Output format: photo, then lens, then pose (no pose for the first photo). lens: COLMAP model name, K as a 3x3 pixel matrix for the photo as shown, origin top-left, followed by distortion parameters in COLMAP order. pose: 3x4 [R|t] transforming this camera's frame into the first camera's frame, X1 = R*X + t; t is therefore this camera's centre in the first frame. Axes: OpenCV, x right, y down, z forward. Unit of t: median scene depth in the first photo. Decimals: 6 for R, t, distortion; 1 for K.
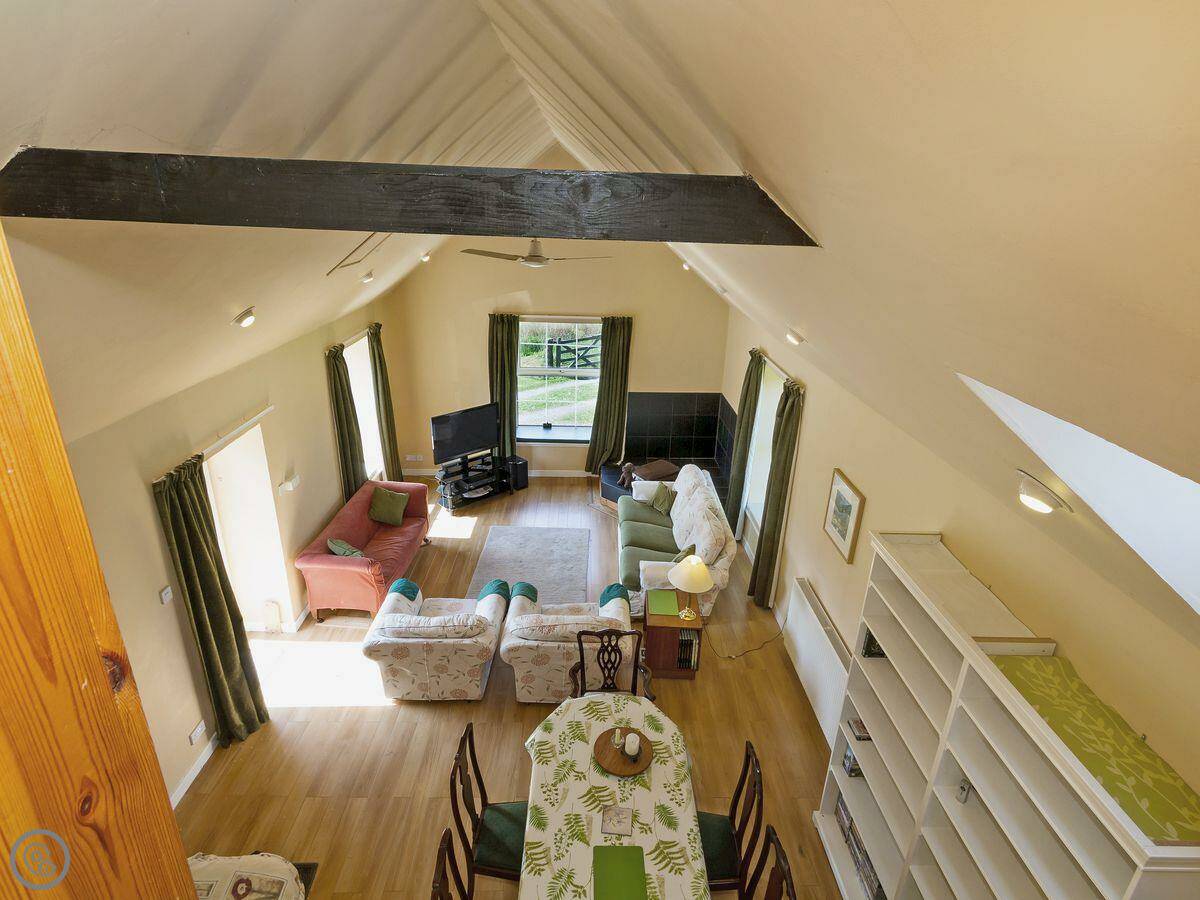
lens RADIAL K [[621.8, 0, 600.0], [0, 621.8, 450.0], [0, 0, 1]] dist [0.000224, -0.000168]
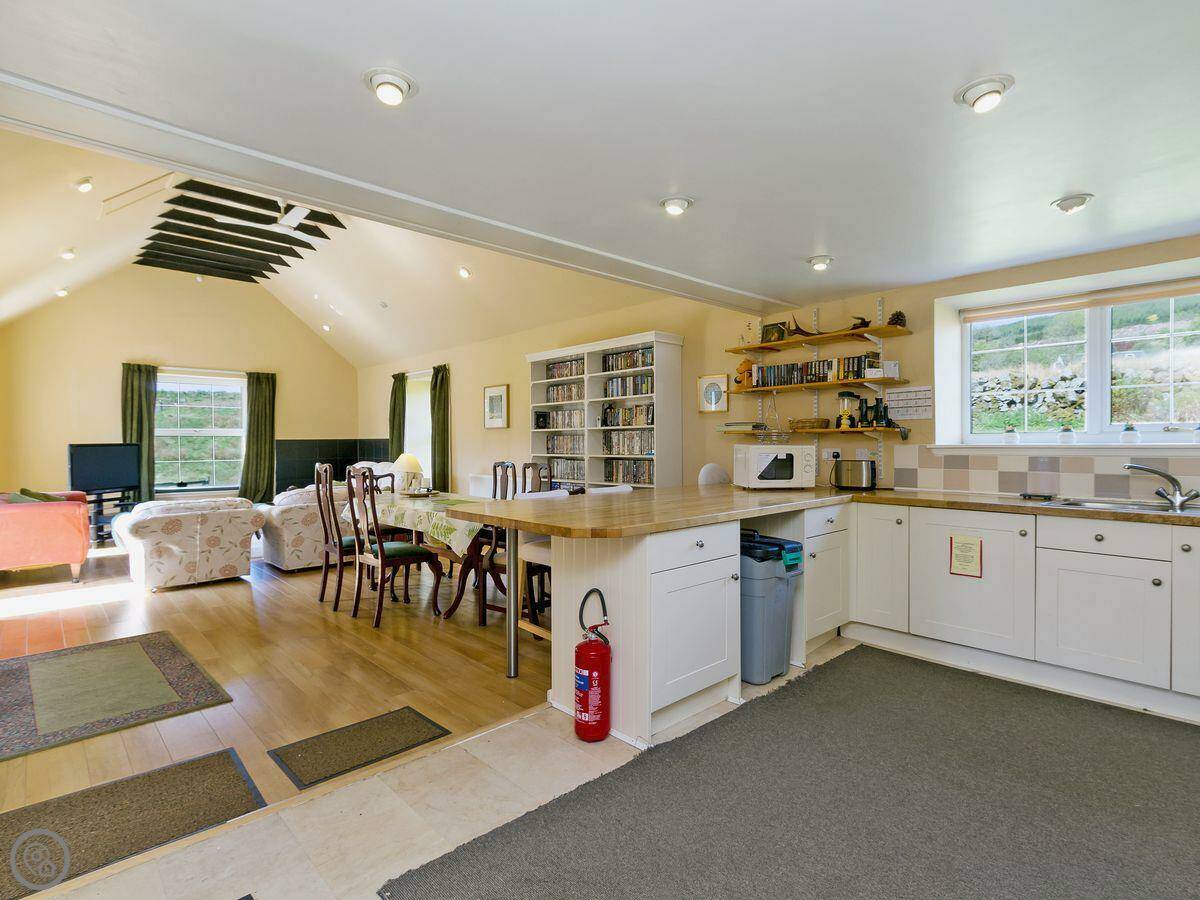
lens RADIAL K [[599.3, 0, 600.0], [0, 599.3, 450.0], [0, 0, 1]] dist [0.001958, 0.000205]
pose [[0.742965, -0.031848, 0.668572, -0.379397], [0.261556, 0.933259, -0.246203, 0.538345], [-0.616110, 0.357790, 0.701708, -0.201713]]
